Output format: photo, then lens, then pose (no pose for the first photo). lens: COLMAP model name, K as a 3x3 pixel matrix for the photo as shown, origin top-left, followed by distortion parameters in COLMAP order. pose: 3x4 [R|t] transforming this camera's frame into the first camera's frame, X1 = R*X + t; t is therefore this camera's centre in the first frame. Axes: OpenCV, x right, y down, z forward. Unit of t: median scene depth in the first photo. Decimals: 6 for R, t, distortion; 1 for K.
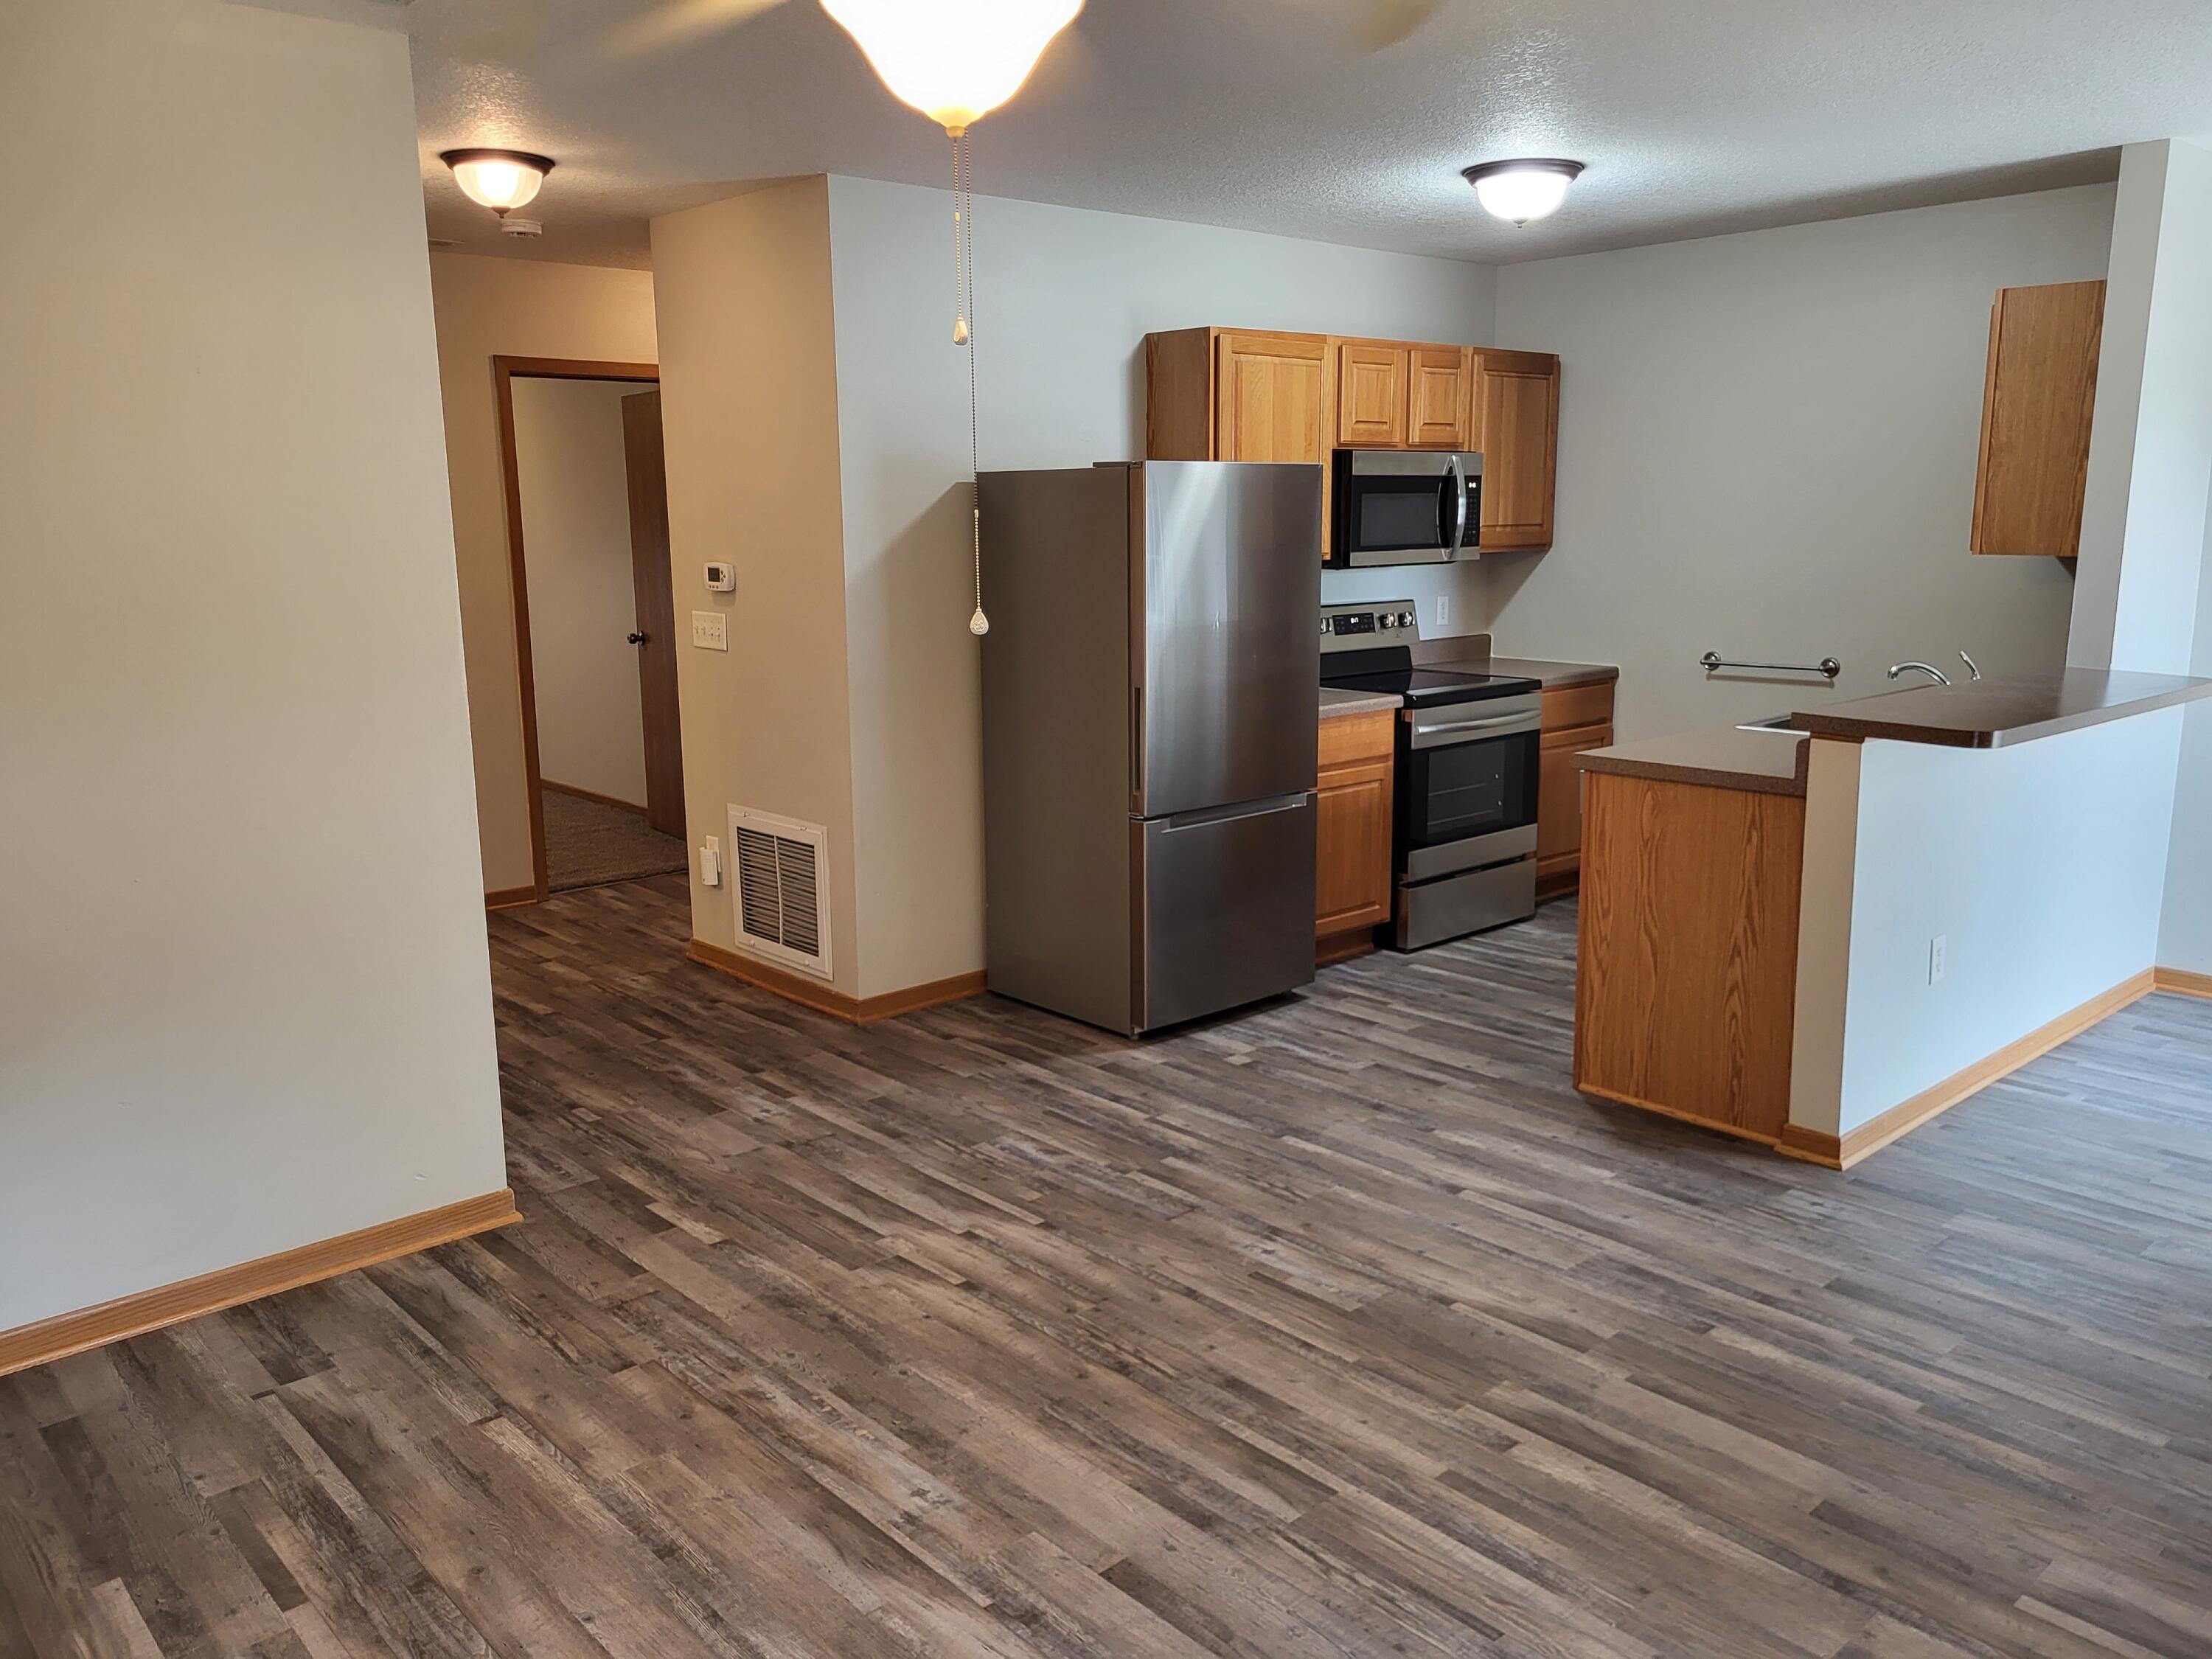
lens RADIAL K [[1705.2, 0, 1108.1], [0, 1705.2, 825.5], [0, 0, 1]] dist [0.039269, -0.045904]
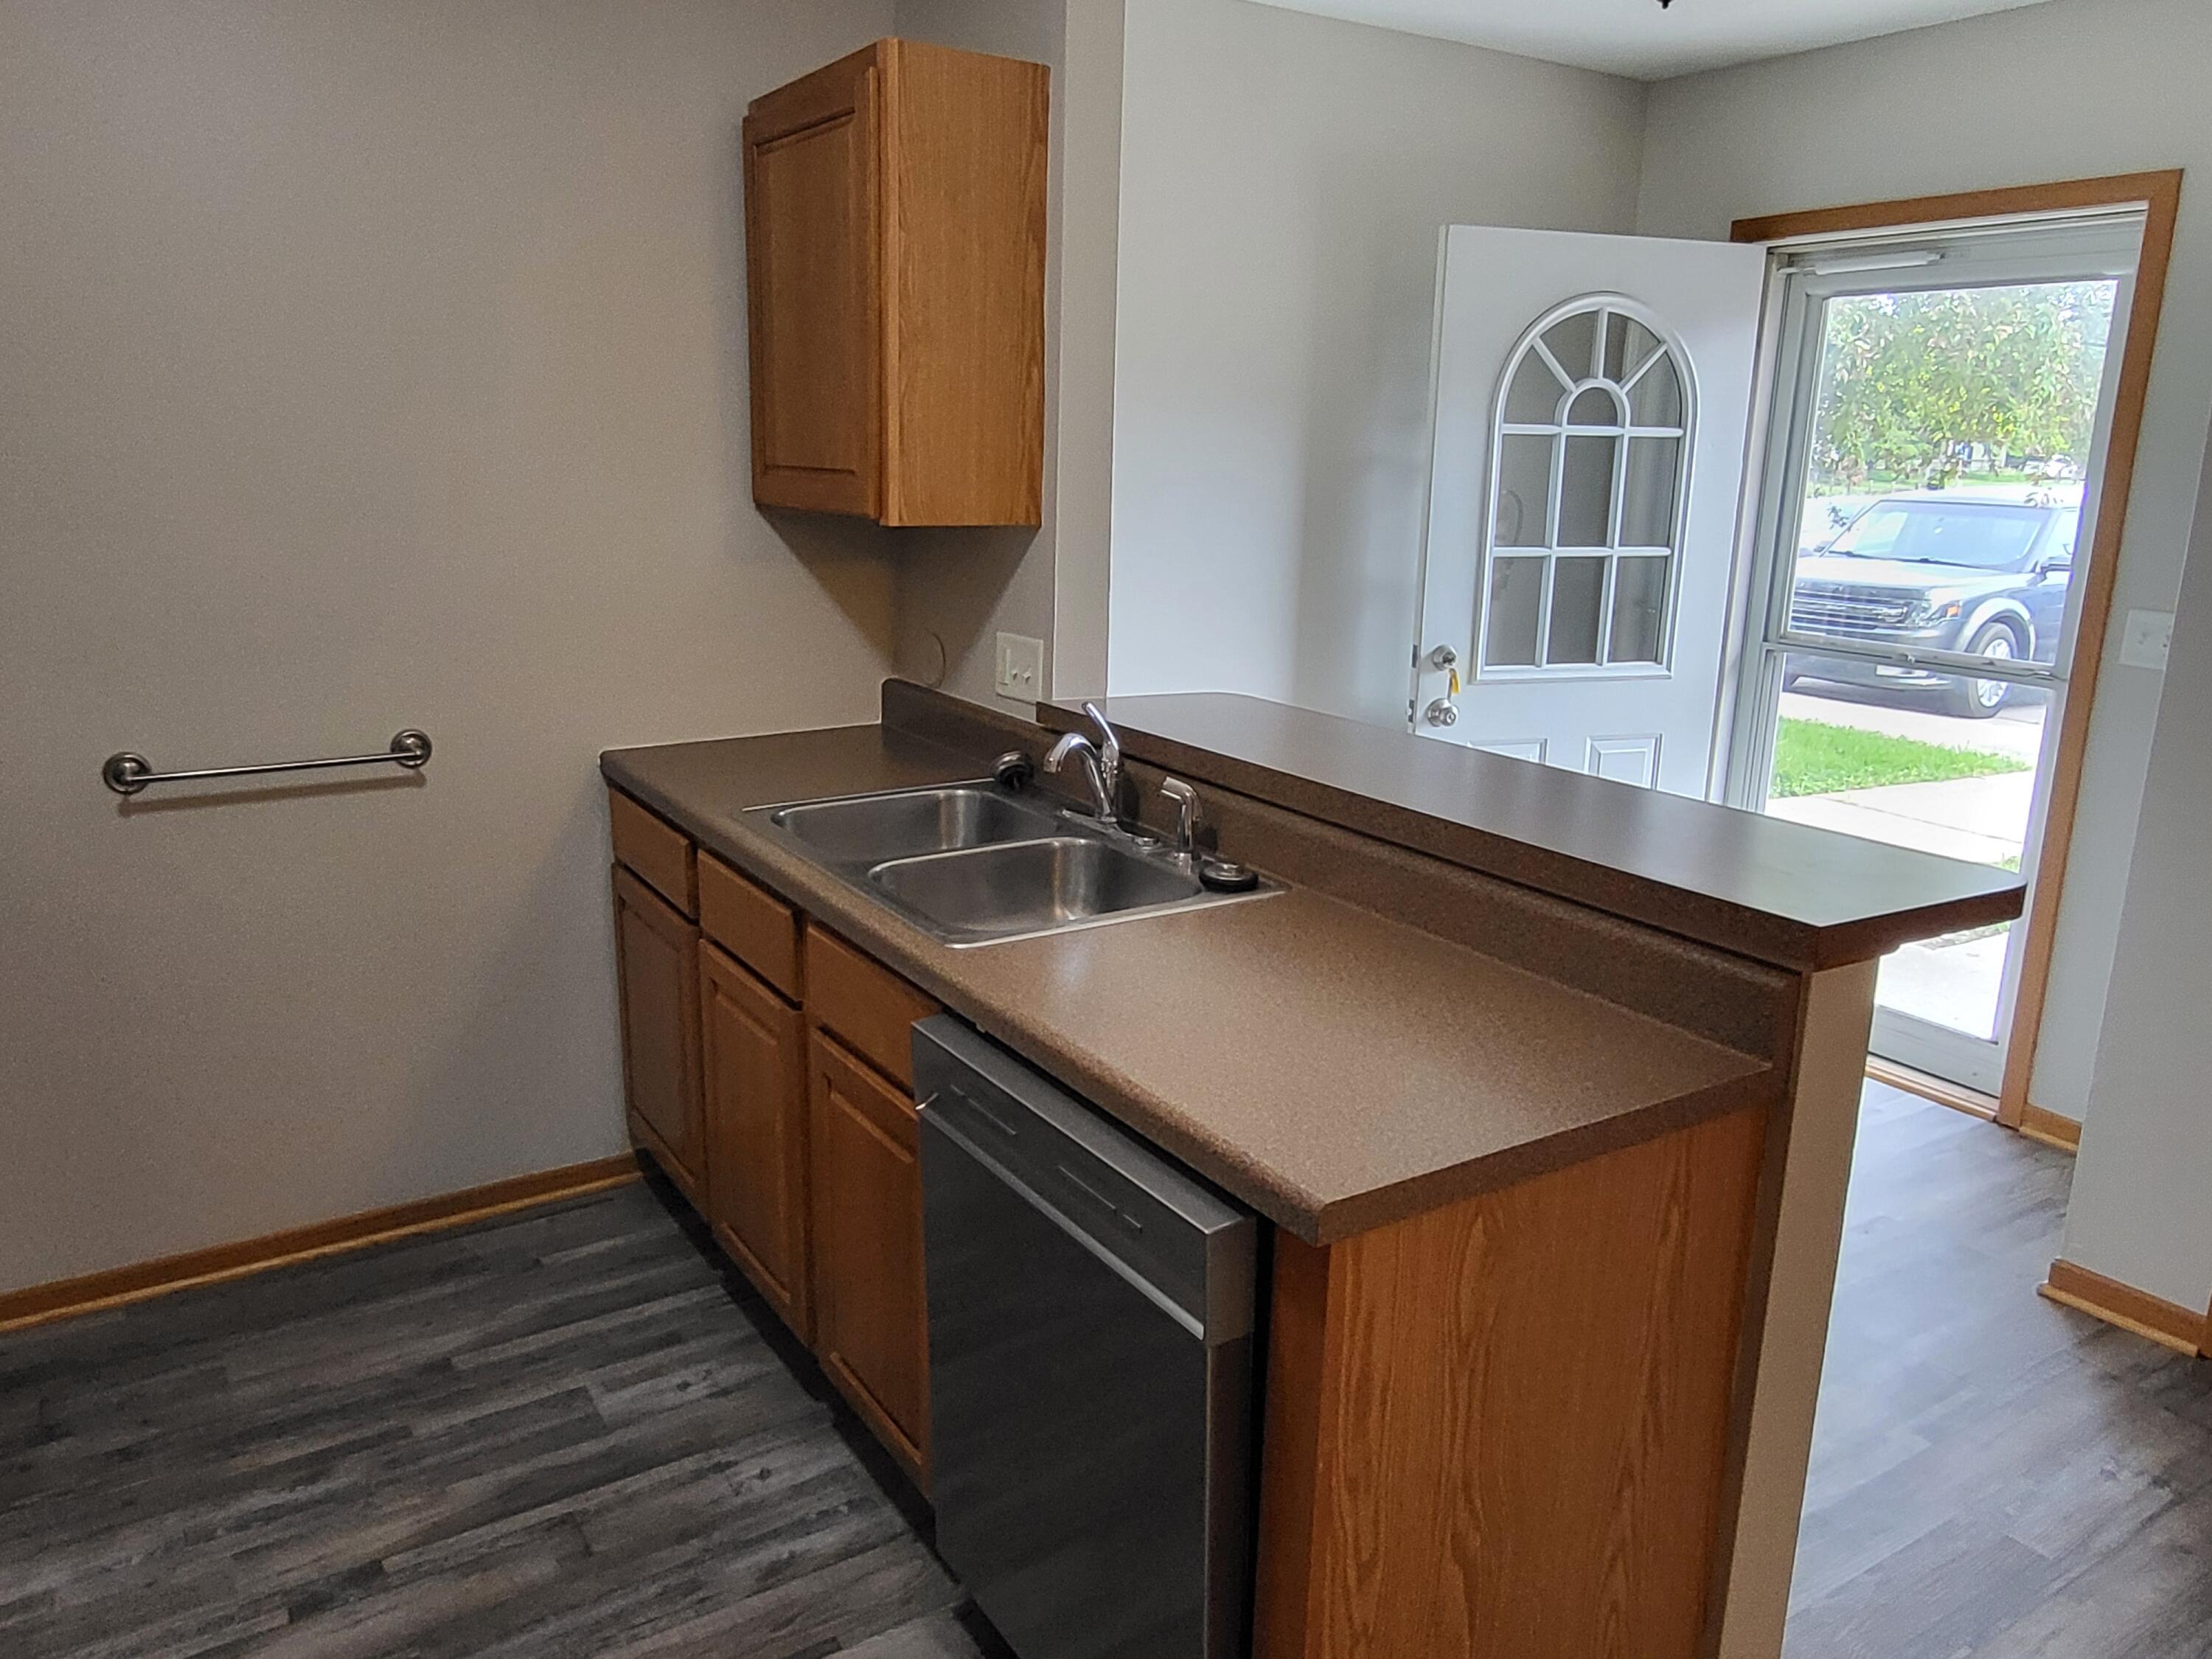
lens RADIAL K [[1583.2, 0, 1102.7], [0, 1583.2, 834.3], [0, 0, 1]] dist [-0.009261, -0.001352]
pose [[0.173512, -0.222816, 0.959295, -0.001116], [0.165540, 0.966809, 0.194619, -0.171718], [-0.970819, 0.125033, 0.204638, 0.968470]]
